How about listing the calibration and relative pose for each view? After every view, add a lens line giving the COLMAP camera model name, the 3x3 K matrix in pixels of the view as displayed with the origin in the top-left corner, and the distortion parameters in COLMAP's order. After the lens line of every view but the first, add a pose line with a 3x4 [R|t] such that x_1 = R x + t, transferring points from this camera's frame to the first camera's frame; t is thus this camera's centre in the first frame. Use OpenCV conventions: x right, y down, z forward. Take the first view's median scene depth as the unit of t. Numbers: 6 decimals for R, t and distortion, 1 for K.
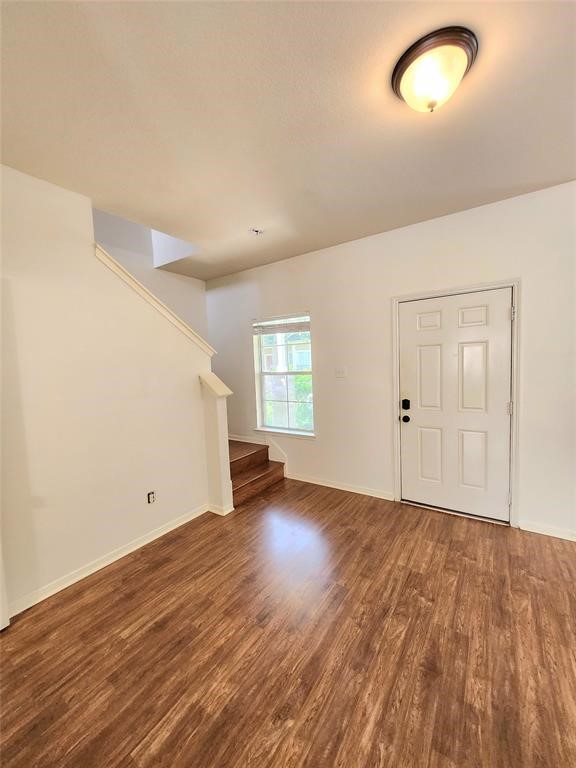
lens RADIAL K [[303.6, 0, 287.6], [0, 303.6, 382.3], [0, 0, 1]] dist [0.001879, 0.000217]
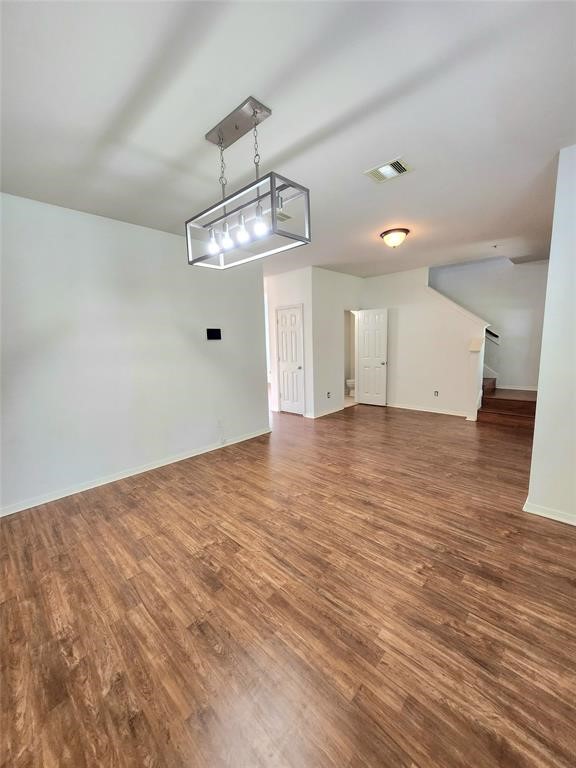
lens RADIAL K [[303.6, 0, 290.2], [0, 303.6, 382.9], [0, 0, 1]] dist [0.001879, 0.000217]
pose [[-0.148644, 0.186312, -0.971181, 2.765961], [-0.032981, 0.980611, 0.193169, -0.125385], [0.988341, 0.060744, -0.139617, 0.413601]]
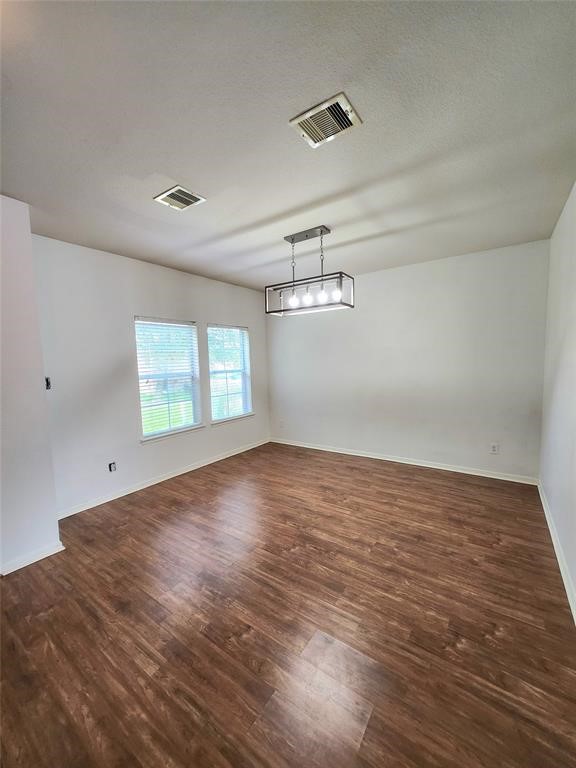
lens RADIAL K [[303.6, 0, 288.8], [0, 303.6, 388.3], [0, 0, 1]] dist [0.001879, 0.000217]
pose [[0.002497, -0.048082, 0.998840, -0.089867], [0.094965, 0.994341, 0.047628, -0.010445], [-0.995477, 0.094736, 0.007049, 0.208360]]
